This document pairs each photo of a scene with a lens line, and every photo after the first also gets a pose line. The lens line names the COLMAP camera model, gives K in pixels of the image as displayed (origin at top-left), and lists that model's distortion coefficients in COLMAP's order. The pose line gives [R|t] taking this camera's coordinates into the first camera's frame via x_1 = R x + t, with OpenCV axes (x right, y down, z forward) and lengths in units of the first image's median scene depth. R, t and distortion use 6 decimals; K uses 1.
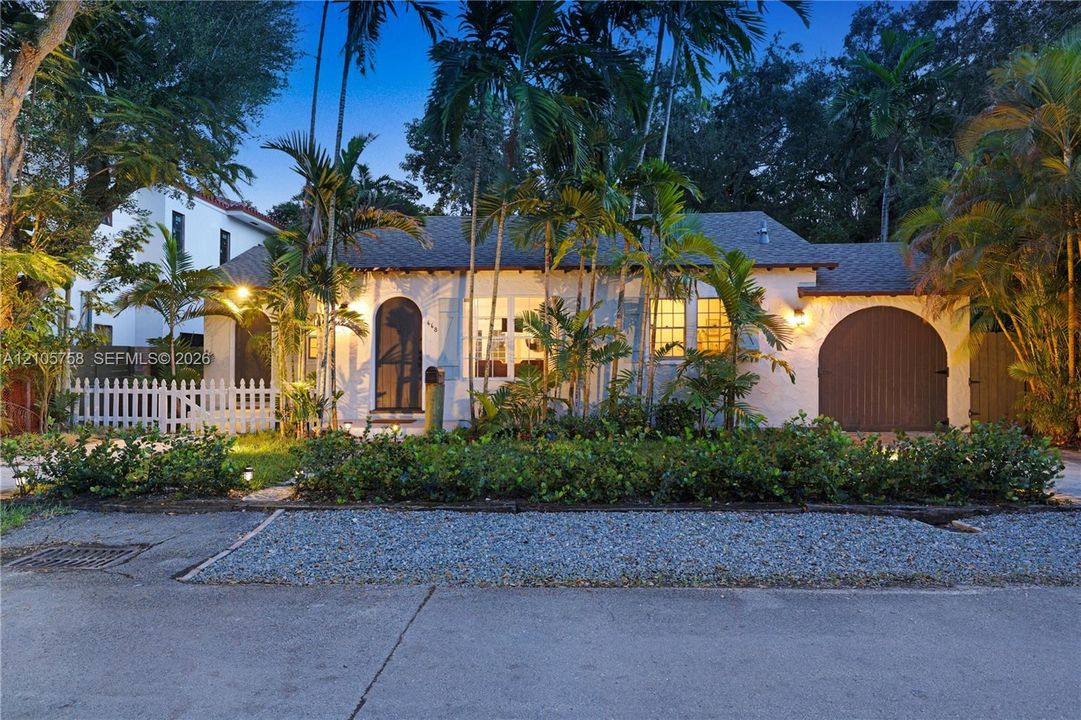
lens RADIAL K [[576.1, 0, 540.5], [0, 576.1, 360.0], [0, 0, 1]] dist [-0.001565, -0.000294]
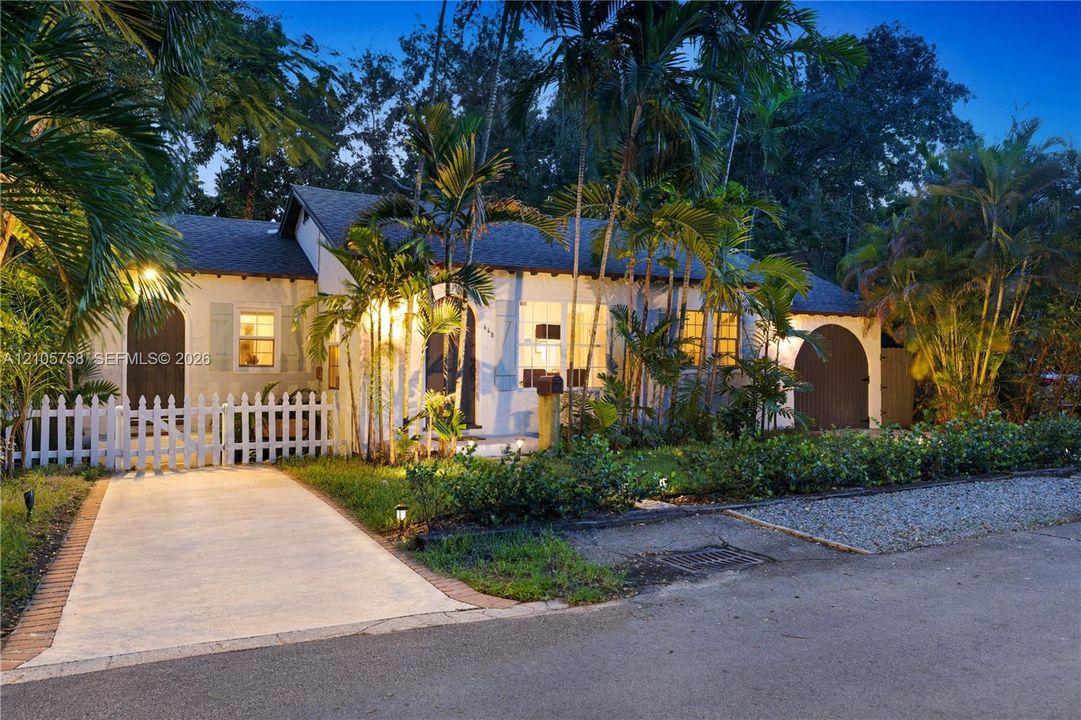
lens RADIAL K [[675.2, 0, 540.5], [0, 675.2, 360.0], [0, 0, 1]] dist [0.008980, 0.001409]
pose [[0.890681, 0.008163, 0.454555, -0.597511], [-0.000129, 0.999843, -0.017703, 0.005306], [-0.454629, 0.015709, 0.890542, 0.028325]]
